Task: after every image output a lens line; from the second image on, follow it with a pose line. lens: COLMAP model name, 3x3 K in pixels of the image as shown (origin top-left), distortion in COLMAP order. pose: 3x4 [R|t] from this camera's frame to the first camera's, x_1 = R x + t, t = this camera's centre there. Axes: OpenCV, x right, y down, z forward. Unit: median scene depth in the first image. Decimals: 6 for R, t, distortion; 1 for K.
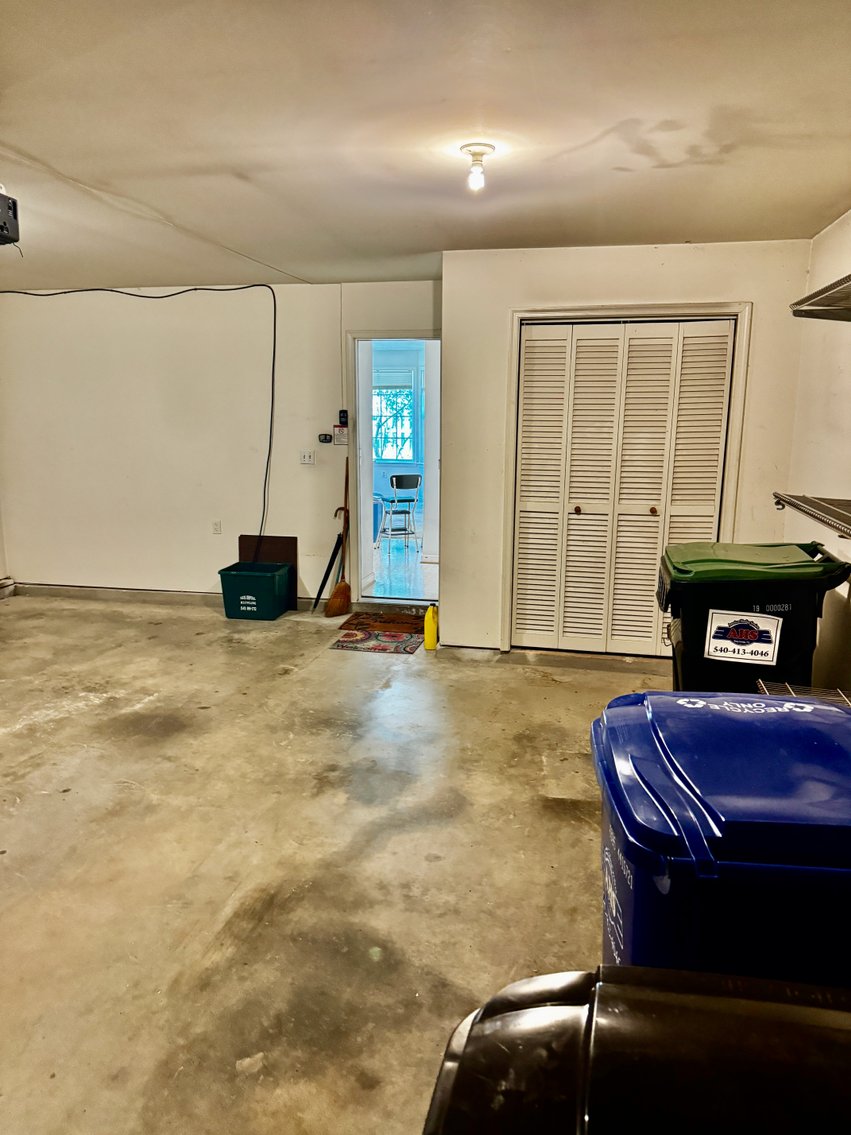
lens RADIAL K [[799.3, 0, 471.3], [0, 799.3, 567.6], [0, 0, 1]] dist [0.059550, -0.068527]
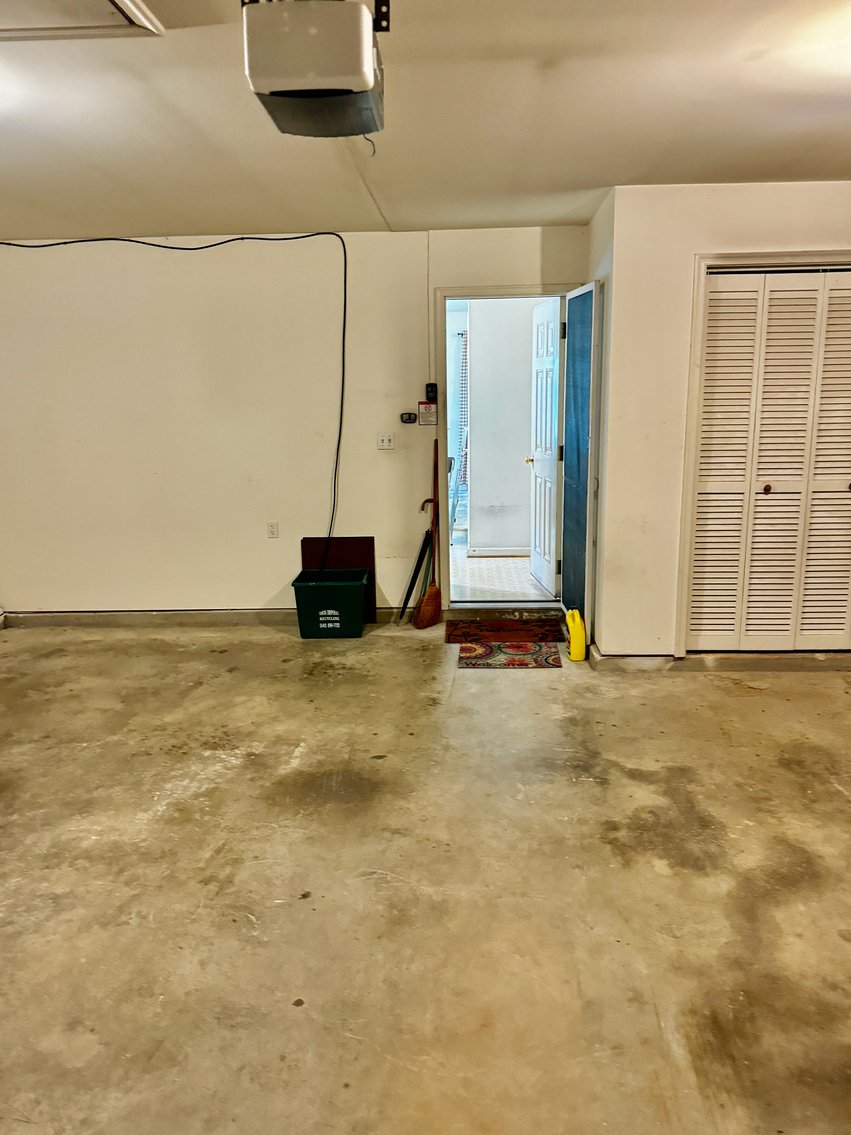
lens RADIAL K [[835.3, 0, 472.3], [0, 835.3, 565.4], [0, 0, 1]] dist [0.051204, -0.062063]
pose [[0.986304, -0.057889, 0.154445, -0.328556], [0.055289, 0.998248, 0.021083, -0.026739], [-0.155395, -0.012255, 0.987776, 0.152114]]
